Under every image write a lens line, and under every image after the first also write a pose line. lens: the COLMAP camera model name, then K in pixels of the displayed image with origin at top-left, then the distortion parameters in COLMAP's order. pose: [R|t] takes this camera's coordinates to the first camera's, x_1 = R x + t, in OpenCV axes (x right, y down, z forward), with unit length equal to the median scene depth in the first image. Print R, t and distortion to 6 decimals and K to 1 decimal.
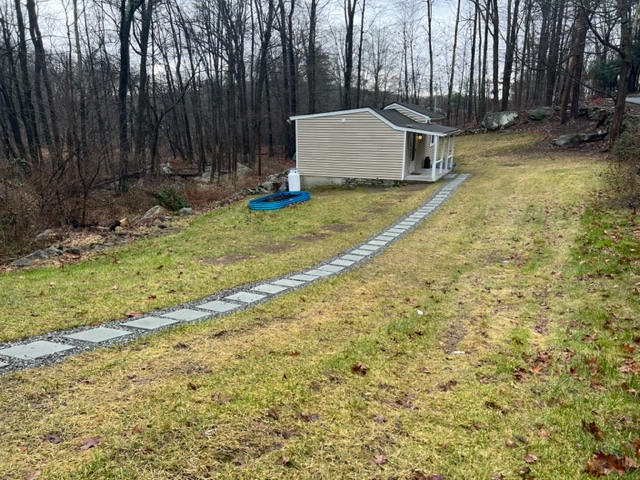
lens RADIAL K [[483.6, 0, 319.9], [0, 483.6, 241.1], [0, 0, 1]] dist [0.055512, -0.071888]
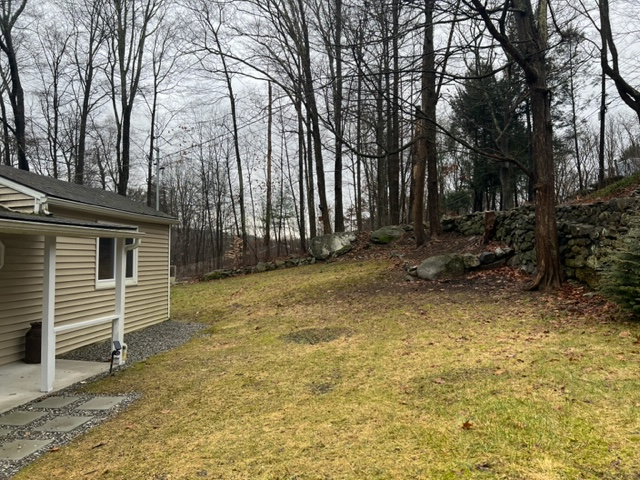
lens RADIAL K [[483.6, 0, 320.0], [0, 483.6, 238.3], [0, 0, 1]] dist [0.055512, -0.071888]
pose [[0.964223, 0.001346, 0.265091, 0.258803], [0.075073, 0.957664, -0.277928, -0.106764], [-0.254242, 0.287885, 0.923300, 0.564383]]
